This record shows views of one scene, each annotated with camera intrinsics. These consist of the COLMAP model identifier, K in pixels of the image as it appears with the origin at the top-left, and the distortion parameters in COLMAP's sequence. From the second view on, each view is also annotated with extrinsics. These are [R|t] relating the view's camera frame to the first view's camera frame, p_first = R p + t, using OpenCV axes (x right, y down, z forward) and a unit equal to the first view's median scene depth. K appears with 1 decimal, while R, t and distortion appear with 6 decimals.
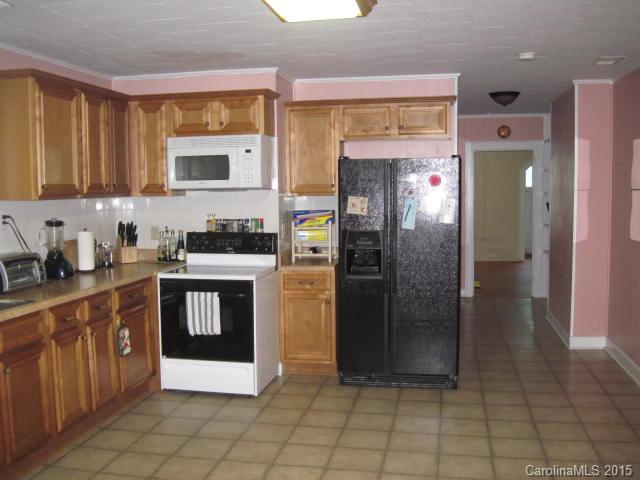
lens RADIAL K [[658.4, 0, 320.0], [0, 658.4, 240.0], [0, 0, 1]] dist [-0.107582, 0.030163]
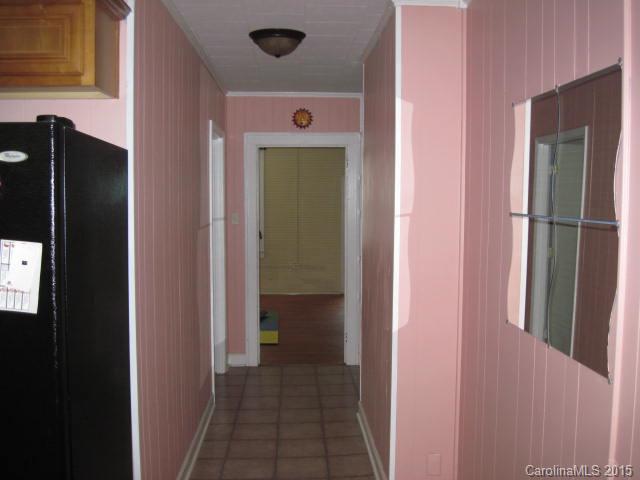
lens RADIAL K [[658.4, 0, 320.0], [0, 658.4, 240.0], [0, 0, 1]] dist [-0.107582, 0.030163]
pose [[0.968811, -0.002871, 0.247785, 0.167911], [0.004455, 0.999973, -0.005832, -0.042086], [-0.247762, 0.006754, 0.968797, 0.416890]]
